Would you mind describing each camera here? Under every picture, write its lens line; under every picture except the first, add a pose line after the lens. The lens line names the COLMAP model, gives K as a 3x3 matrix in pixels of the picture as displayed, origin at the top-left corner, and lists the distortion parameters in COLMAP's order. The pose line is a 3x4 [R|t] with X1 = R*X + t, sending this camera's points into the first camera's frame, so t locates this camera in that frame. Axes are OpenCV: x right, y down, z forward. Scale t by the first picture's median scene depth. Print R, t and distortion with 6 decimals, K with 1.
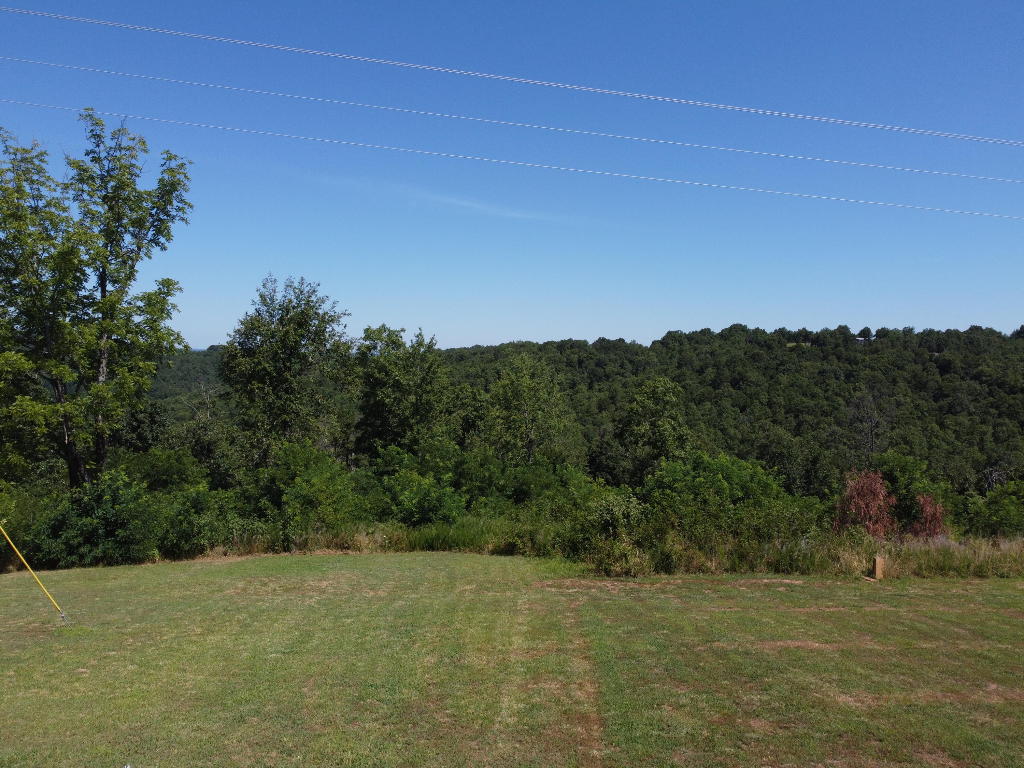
lens RADIAL K [[774.7, 0, 511.9], [0, 774.7, 381.4], [0, 0, 1]] dist [0.001946, -0.005008]
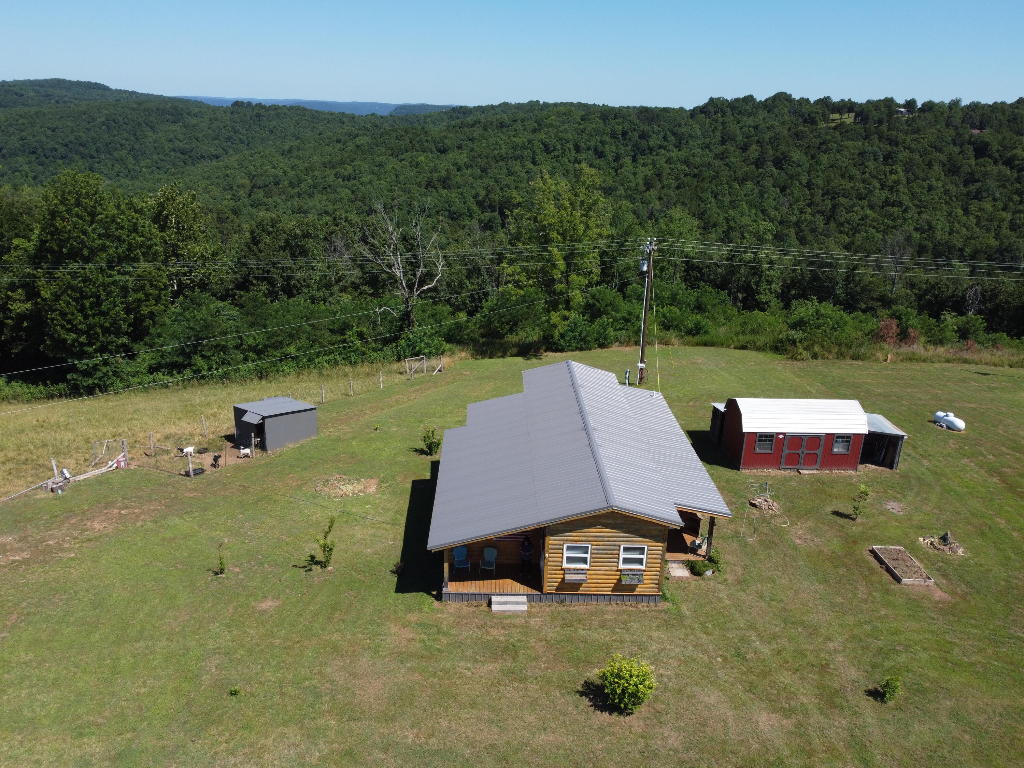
lens RADIAL K [[774.7, 0, 511.9], [0, 774.7, 381.4], [0, 0, 1]] dist [0.001946, -0.005008]
pose [[0.999711, 0.015960, -0.017955, -0.049227], [-0.009765, 0.952858, 0.303260, -0.030313], [0.021948, -0.302997, 0.952739, -0.101398]]
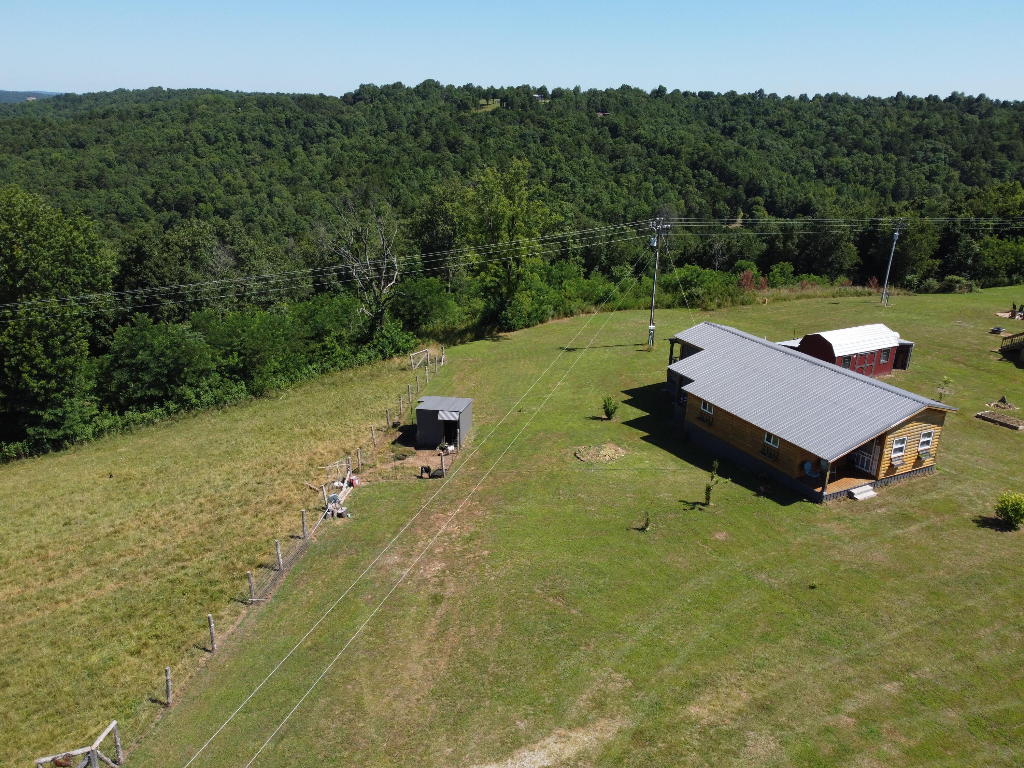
lens RADIAL K [[774.7, 0, 511.9], [0, 774.7, 381.4], [0, 0, 1]] dist [0.001946, -0.005008]
pose [[0.909487, -0.140006, 0.391449, -0.118574], [0.008733, 0.947814, 0.318705, -0.032652], [-0.415641, -0.286440, 0.863247, -0.100136]]
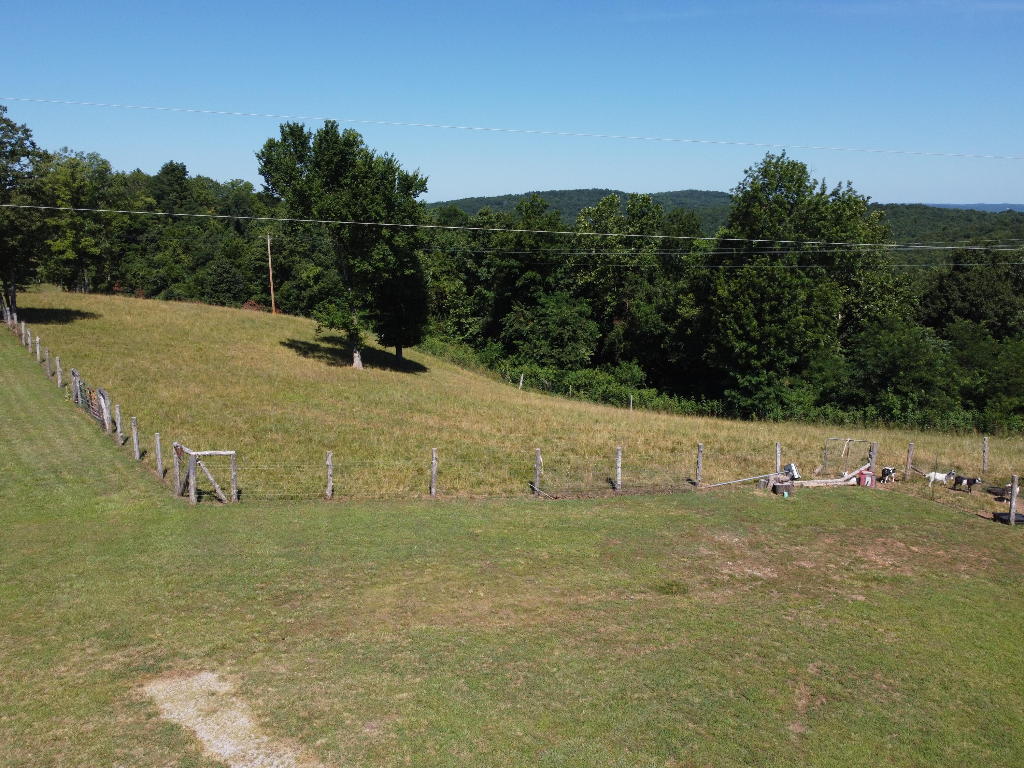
lens RADIAL K [[774.7, 0, 511.9], [0, 774.7, 381.4], [0, 0, 1]] dist [0.001946, -0.005008]
pose [[0.736574, 0.131749, -0.663401, -0.081227], [-0.007492, 0.982374, 0.186777, -0.008998], [0.676315, -0.132604, 0.724578, -0.074587]]
